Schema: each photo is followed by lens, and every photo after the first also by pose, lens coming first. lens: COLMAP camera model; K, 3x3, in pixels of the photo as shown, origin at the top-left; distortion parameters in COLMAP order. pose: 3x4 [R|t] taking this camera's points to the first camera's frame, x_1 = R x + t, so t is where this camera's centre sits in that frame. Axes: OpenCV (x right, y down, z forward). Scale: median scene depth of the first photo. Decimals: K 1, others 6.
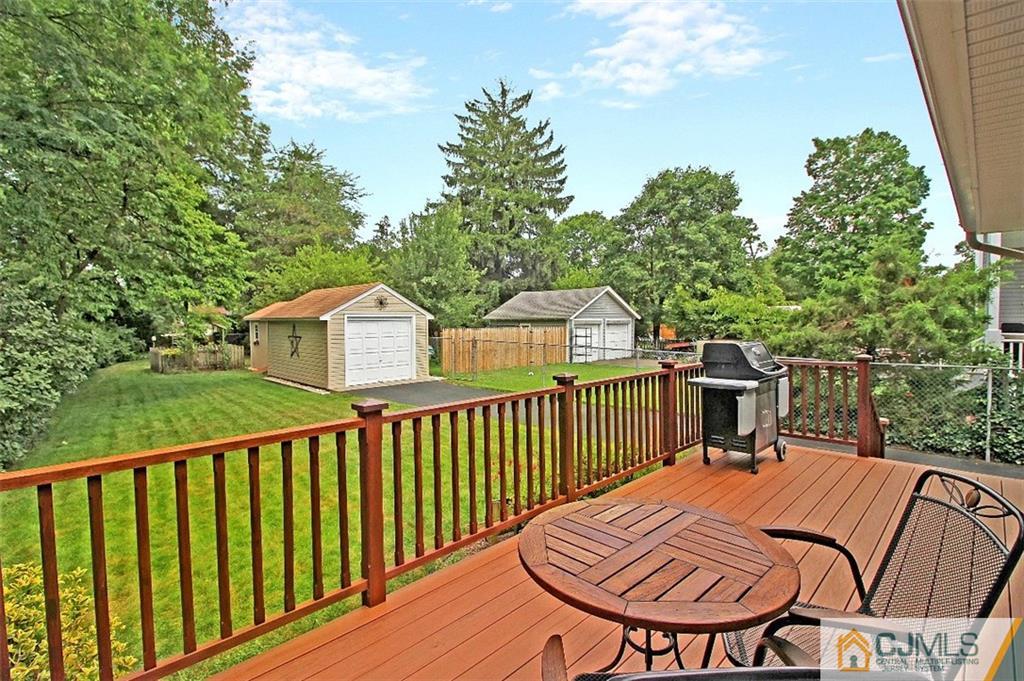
lens RADIAL K [[469.5, 0, 503.4], [0, 469.5, 327.7], [0, 0, 1]] dist [0.004025, -0.000338]
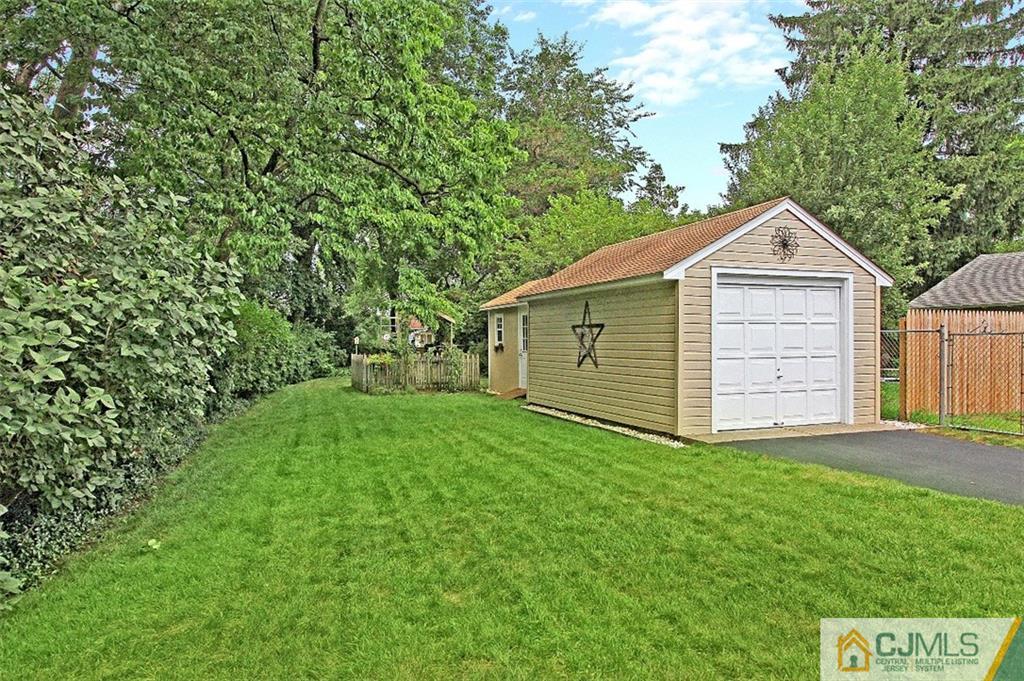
lens RADIAL K [[668.7, 0, 512.8], [0, 668.7, 338.3], [0, 0, 1]] dist [-0.008405, -0.002644]
pose [[0.917472, 0.000360, -0.397799, -0.216121], [-0.007677, 0.999829, -0.016800, 0.041435], [0.397725, 0.018468, 0.917319, 0.292061]]
